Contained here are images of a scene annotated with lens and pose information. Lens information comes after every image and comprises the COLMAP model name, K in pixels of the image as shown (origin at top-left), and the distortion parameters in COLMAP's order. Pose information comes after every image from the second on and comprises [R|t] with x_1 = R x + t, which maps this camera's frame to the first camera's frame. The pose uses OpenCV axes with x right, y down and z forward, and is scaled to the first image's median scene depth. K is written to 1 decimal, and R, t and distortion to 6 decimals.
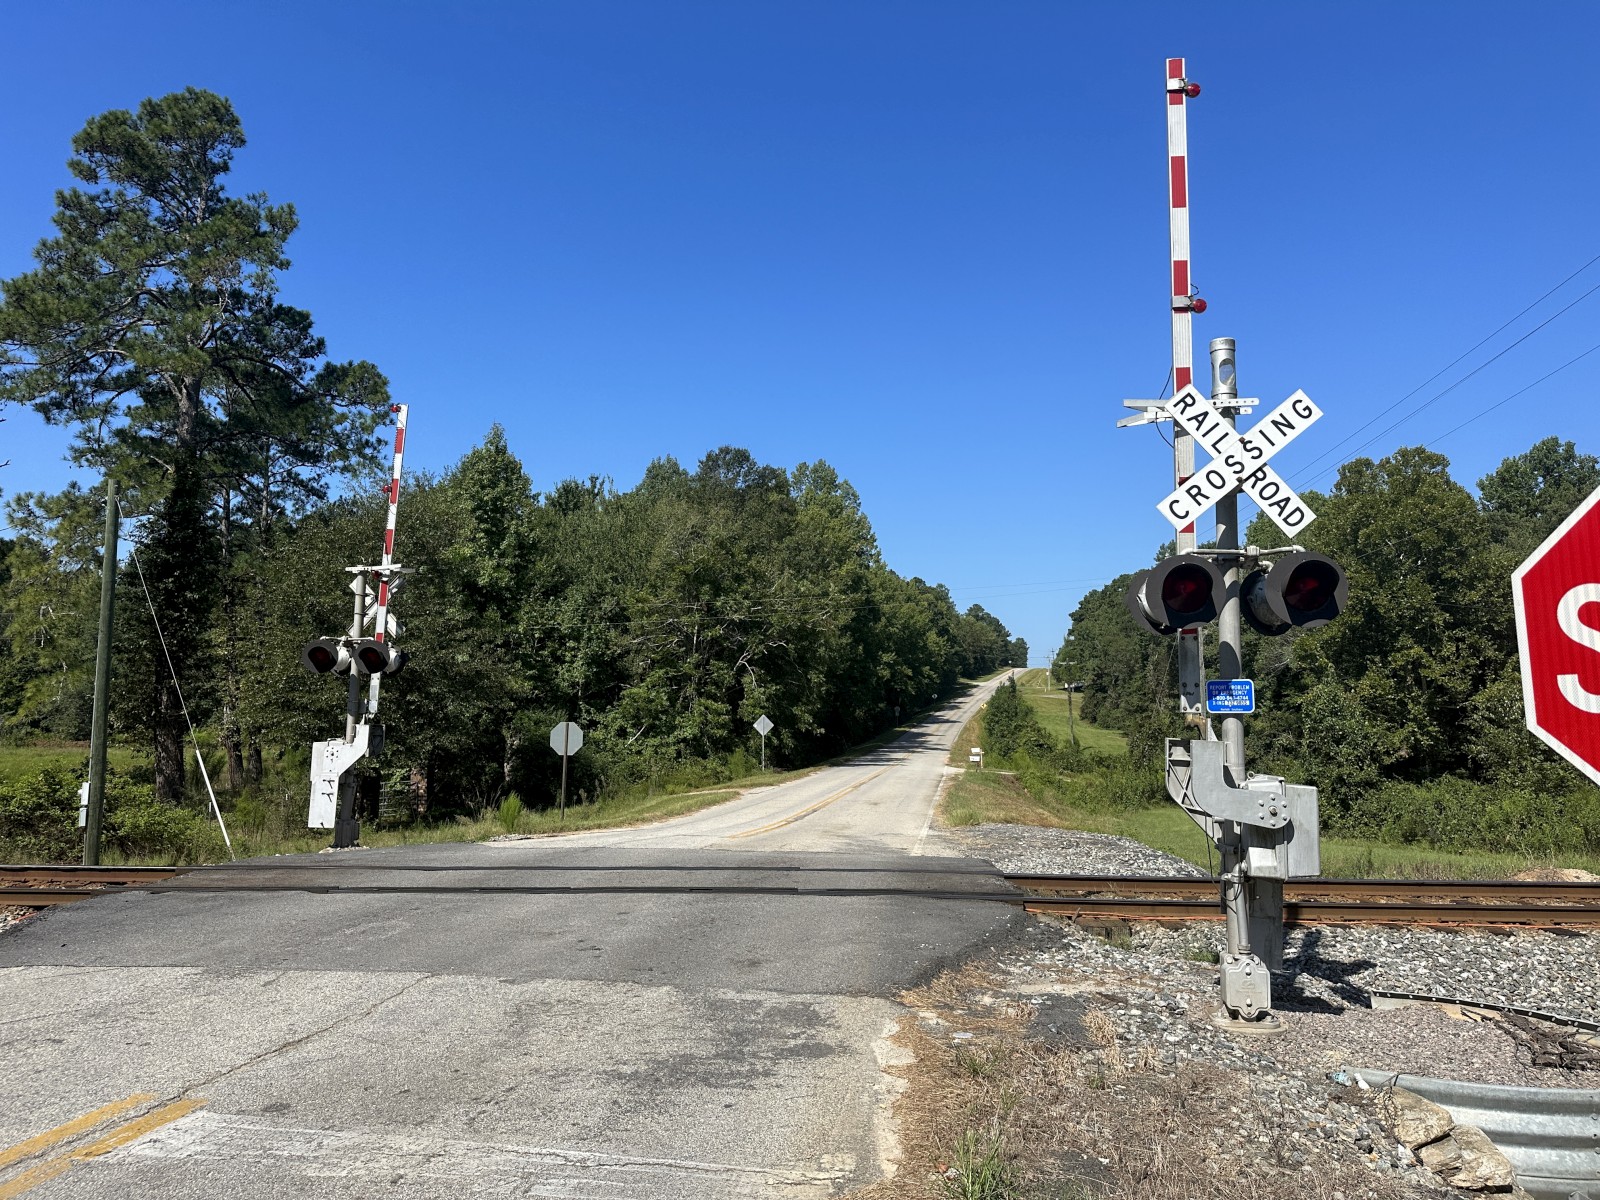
lens RADIAL K [[1085.0, 0, 795.4], [0, 1085.0, 599.7], [0, 0, 1]] dist [0.040384, -0.060748]
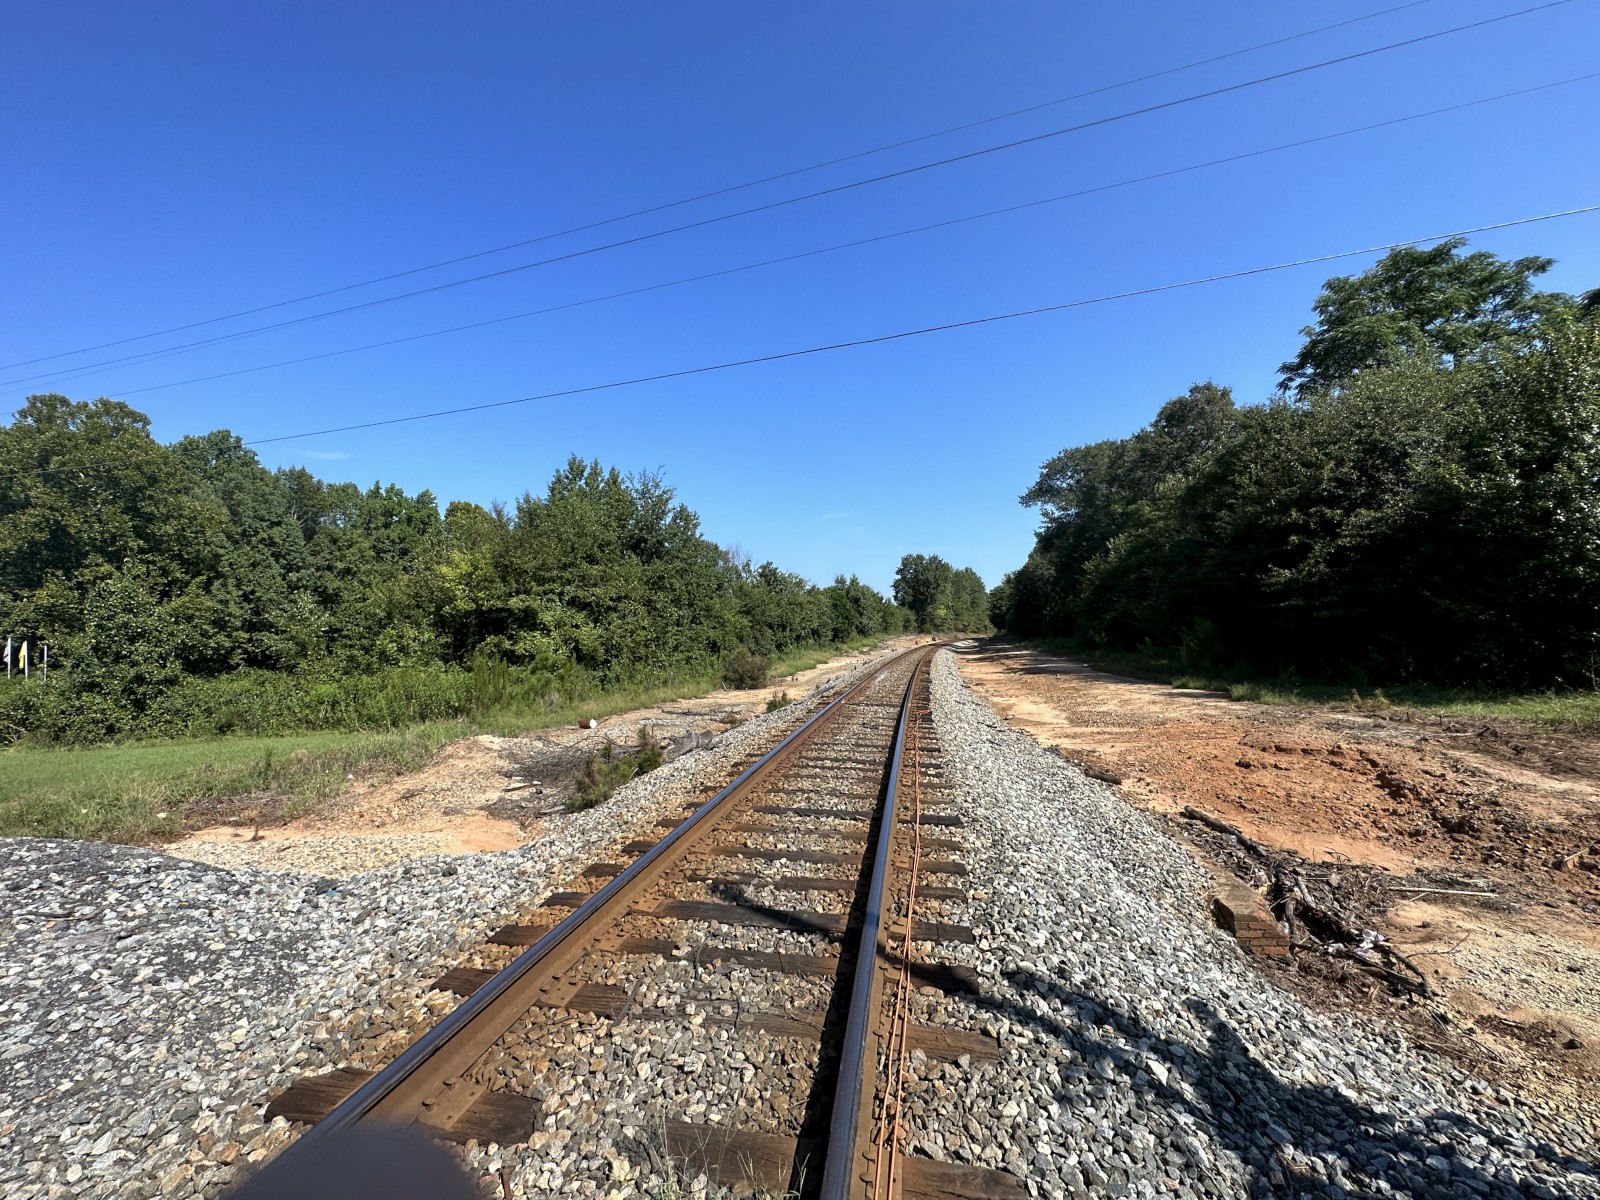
lens RADIAL K [[640.4, 0, 799.1], [0, 640.4, 599.8], [0, 0, 1]] dist [0.000461, 0.000264]
pose [[0.182507, 0.034318, 0.982605, 0.039348], [-0.097916, 0.995057, -0.016567, 0.035146], [-0.978317, -0.093190, 0.184965, 0.245600]]
